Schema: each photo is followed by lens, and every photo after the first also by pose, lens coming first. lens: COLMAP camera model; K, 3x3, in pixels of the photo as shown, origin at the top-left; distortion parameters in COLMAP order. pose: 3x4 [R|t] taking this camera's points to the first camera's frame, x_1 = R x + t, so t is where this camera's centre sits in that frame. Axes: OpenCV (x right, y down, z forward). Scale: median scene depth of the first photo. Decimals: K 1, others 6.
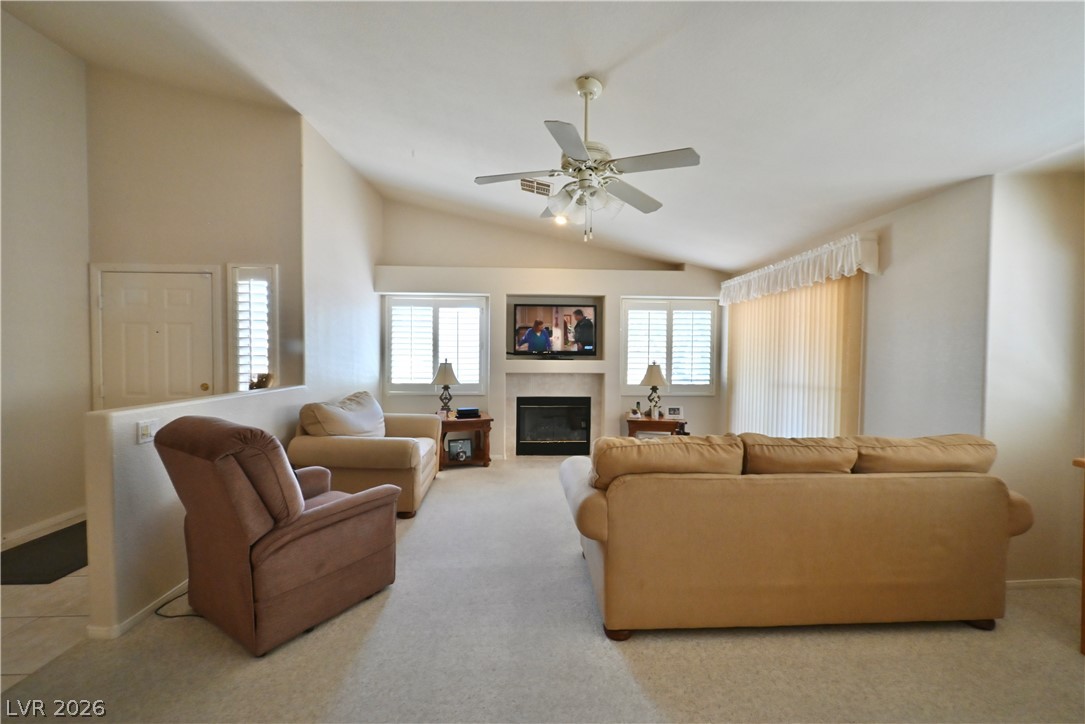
lens RADIAL K [[422.4, 0, 550.0], [0, 422.4, 366.1], [0, 0, 1]] dist [0.000405, 0.000053]
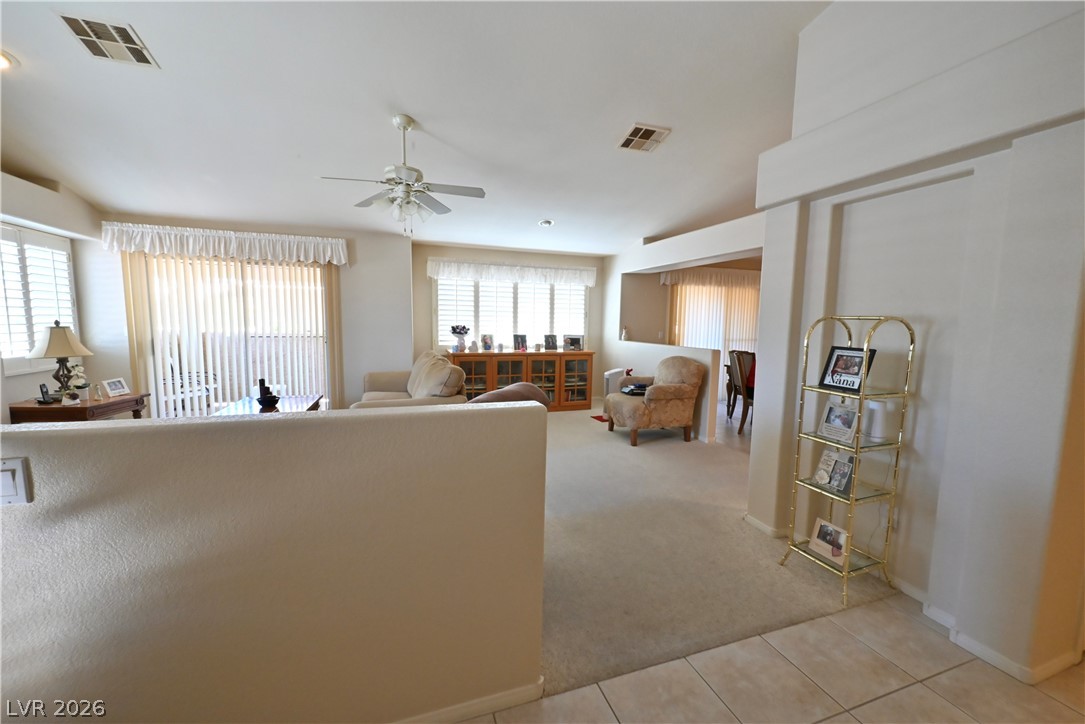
lens RADIAL K [[434.6, 0, 549.2], [0, 434.6, 367.4], [0, 0, 1]] dist [-0.001159, 0.000171]
pose [[-0.290322, -0.115835, 0.949892, -0.707439], [0.008420, 0.992299, 0.123579, -0.018876], [-0.956892, 0.043876, -0.287111, 0.471041]]
